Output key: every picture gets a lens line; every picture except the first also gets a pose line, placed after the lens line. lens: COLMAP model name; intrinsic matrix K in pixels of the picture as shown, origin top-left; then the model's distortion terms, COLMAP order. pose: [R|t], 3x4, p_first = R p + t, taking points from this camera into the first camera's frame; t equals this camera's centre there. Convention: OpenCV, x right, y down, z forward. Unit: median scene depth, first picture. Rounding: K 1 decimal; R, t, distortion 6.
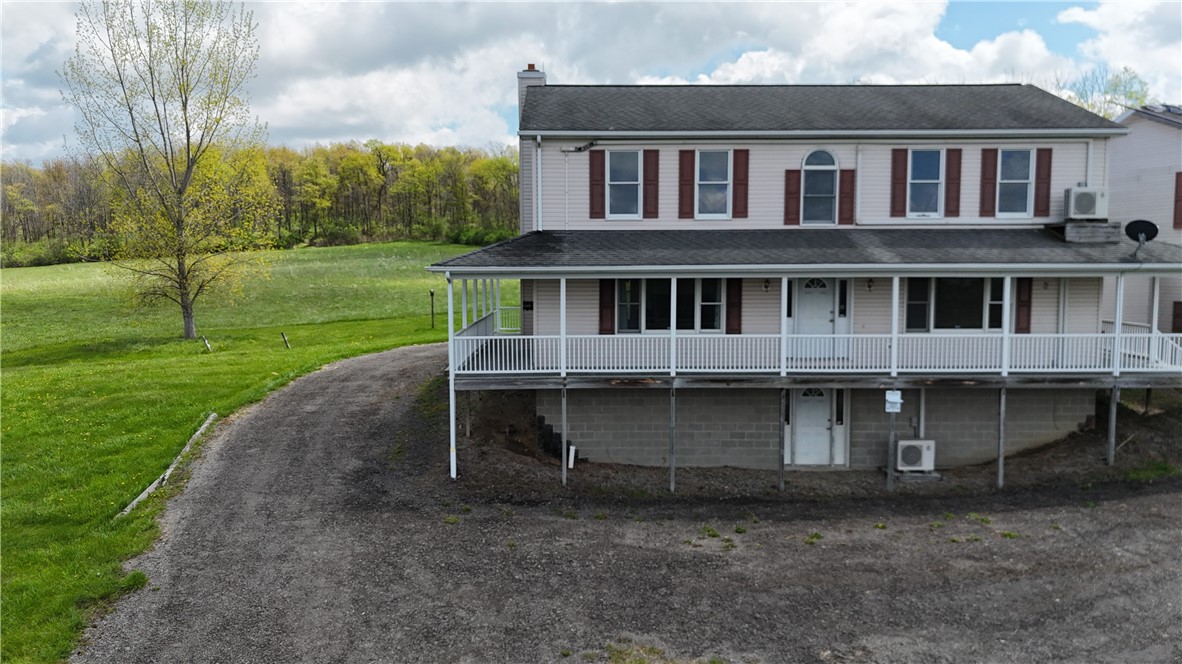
lens RADIAL K [[850.4, 0, 591.0], [0, 850.4, 332.0], [0, 0, 1]] dist [0.094831, -0.098461]
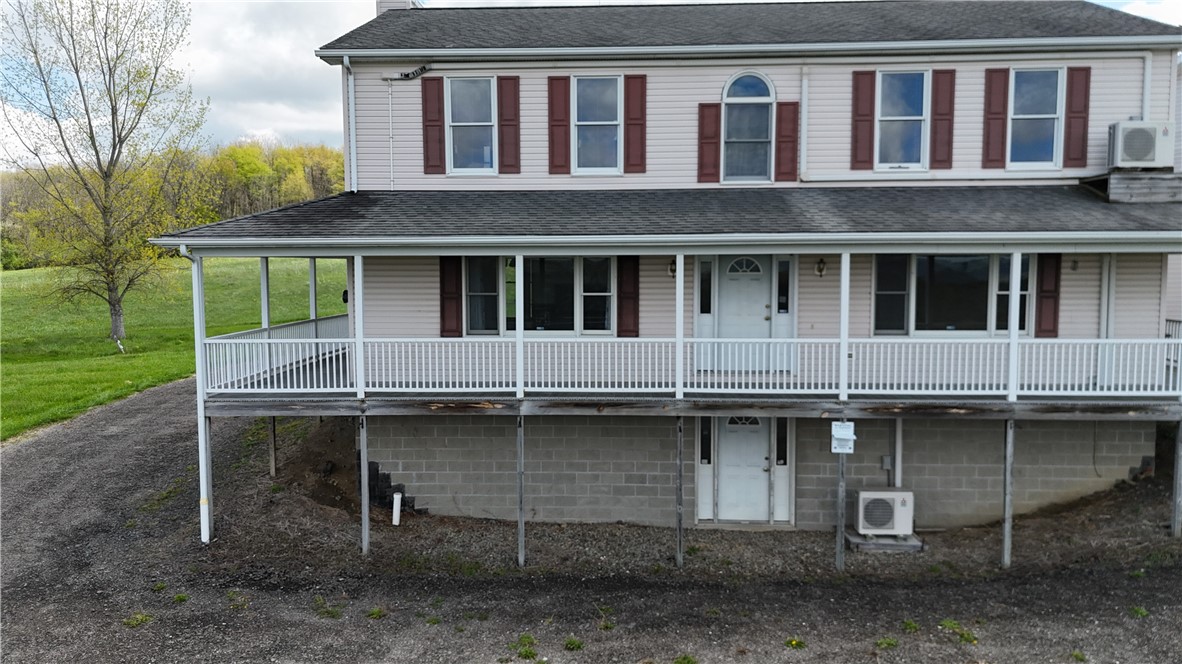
lens RADIAL K [[850.4, 0, 591.0], [0, 850.4, 332.0], [0, 0, 1]] dist [0.094831, -0.098461]
pose [[0.997910, 0.003131, -0.064550, 0.185192], [-0.003164, 0.999995, -0.000401, -0.001356], [0.064548, 0.000605, 0.997914, 0.293825]]
